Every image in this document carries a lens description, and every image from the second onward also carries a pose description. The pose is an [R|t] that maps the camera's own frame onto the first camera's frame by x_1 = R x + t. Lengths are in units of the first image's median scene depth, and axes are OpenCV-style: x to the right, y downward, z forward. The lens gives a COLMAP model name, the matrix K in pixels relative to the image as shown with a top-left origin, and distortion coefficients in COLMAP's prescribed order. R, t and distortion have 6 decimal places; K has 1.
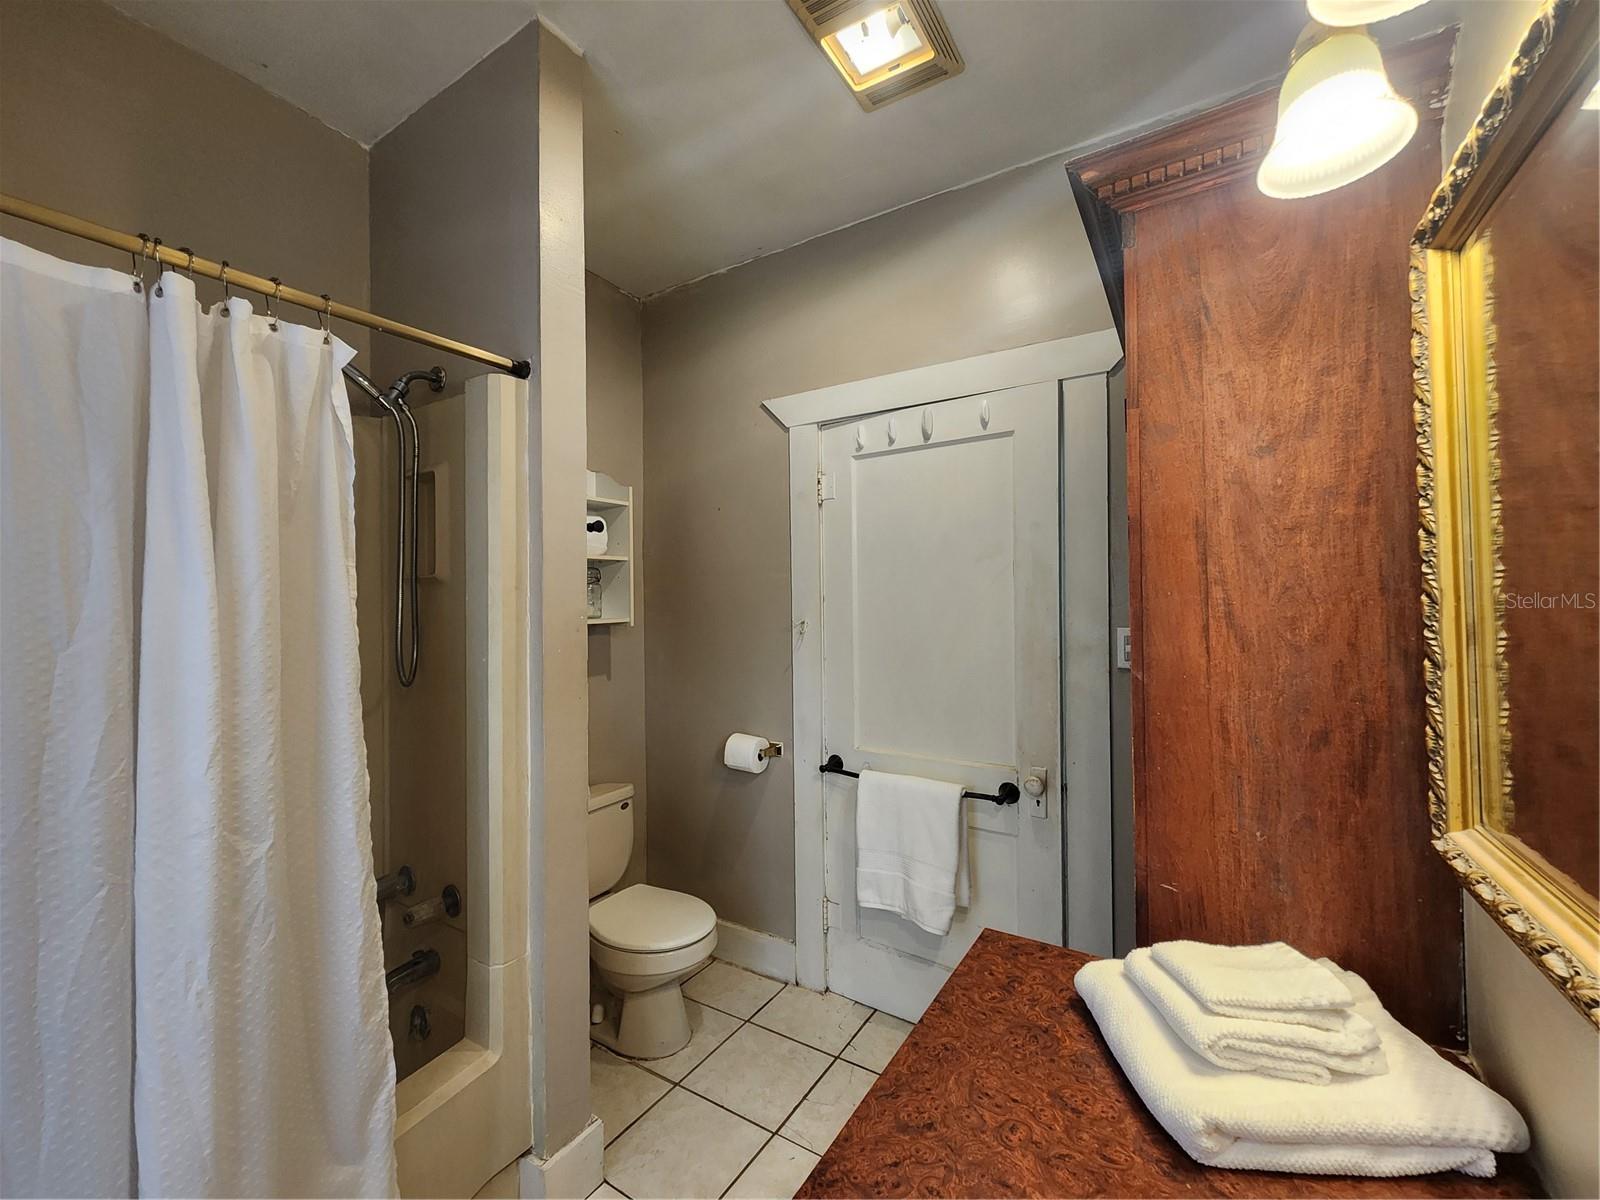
lens RADIAL K [[653.8, 0, 802.6], [0, 653.8, 602.1], [0, 0, 1]] dist [-0.003420, -0.000342]
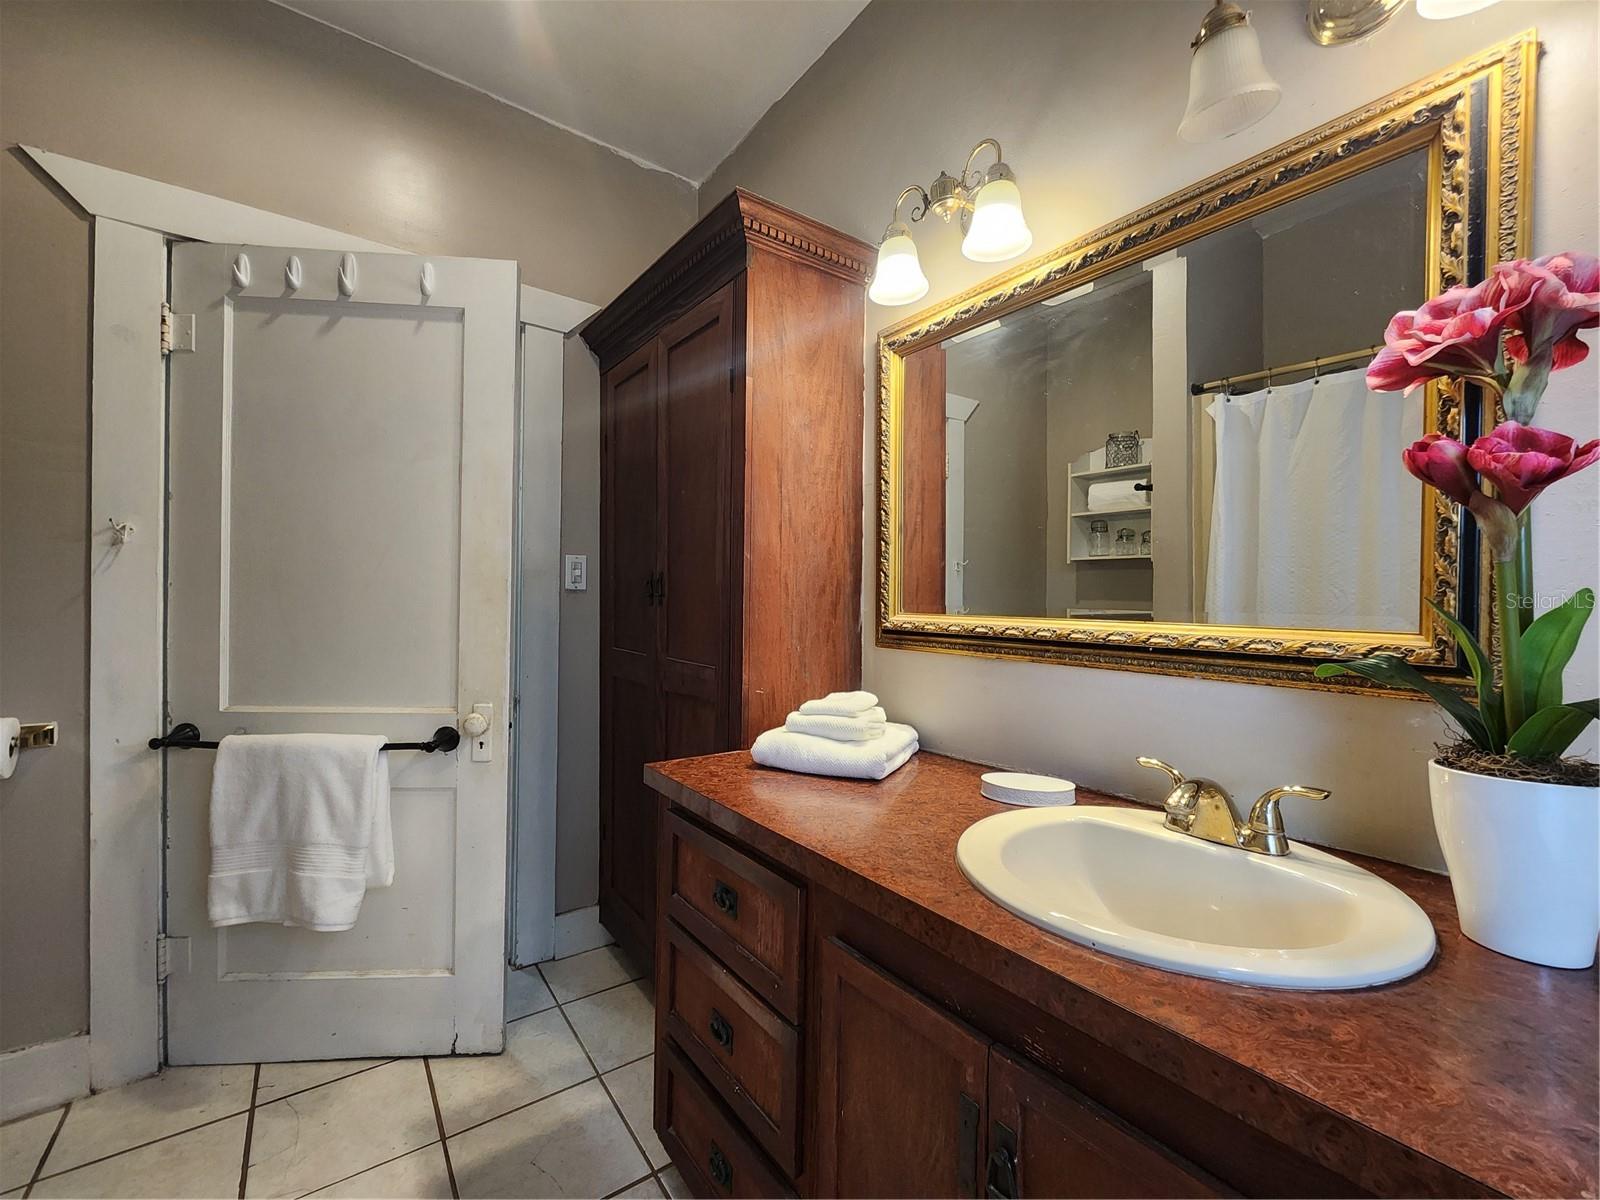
lens RADIAL K [[653.8, 0, 799.1], [0, 653.8, 600.8], [0, 0, 1]] dist [-0.003420, -0.000342]
pose [[0.378475, 0.015480, 0.925482, -0.887259], [-0.024155, 0.999685, -0.006843, 0.239124], [-0.925296, -0.019765, 0.378730, 0.341117]]
